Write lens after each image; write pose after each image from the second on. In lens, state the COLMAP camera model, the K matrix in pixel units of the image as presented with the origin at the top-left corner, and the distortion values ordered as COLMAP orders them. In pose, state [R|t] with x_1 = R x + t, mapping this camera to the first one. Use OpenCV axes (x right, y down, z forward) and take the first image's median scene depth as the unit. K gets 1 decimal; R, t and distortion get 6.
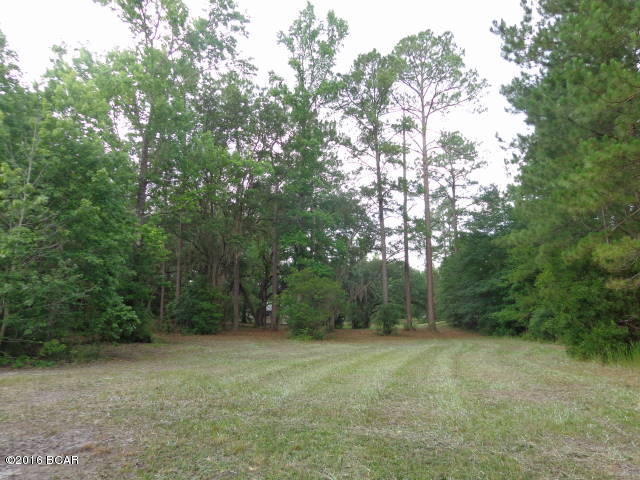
lens RADIAL K [[451.3, 0, 321.6], [0, 451.3, 240.5], [0, 0, 1]] dist [0.005385, 0.005397]
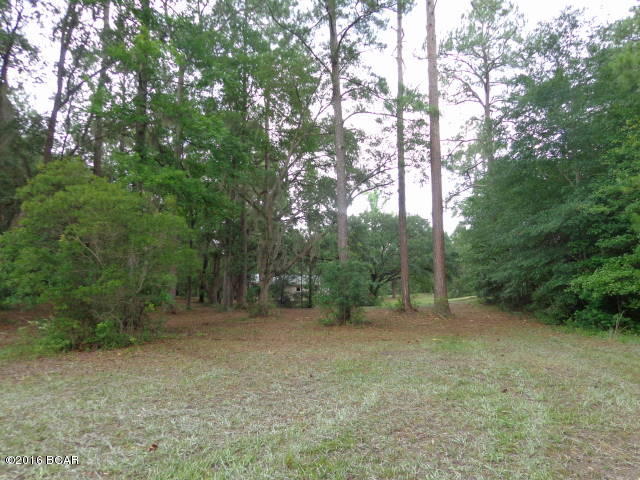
lens RADIAL K [[451.3, 0, 318.3], [0, 451.3, 239.2], [0, 0, 1]] dist [0.005385, 0.005397]
pose [[0.996339, -0.019862, -0.083152, 0.155013], [0.024339, 0.998289, 0.053173, 0.085590], [0.081954, -0.055002, 0.995117, 0.494519]]
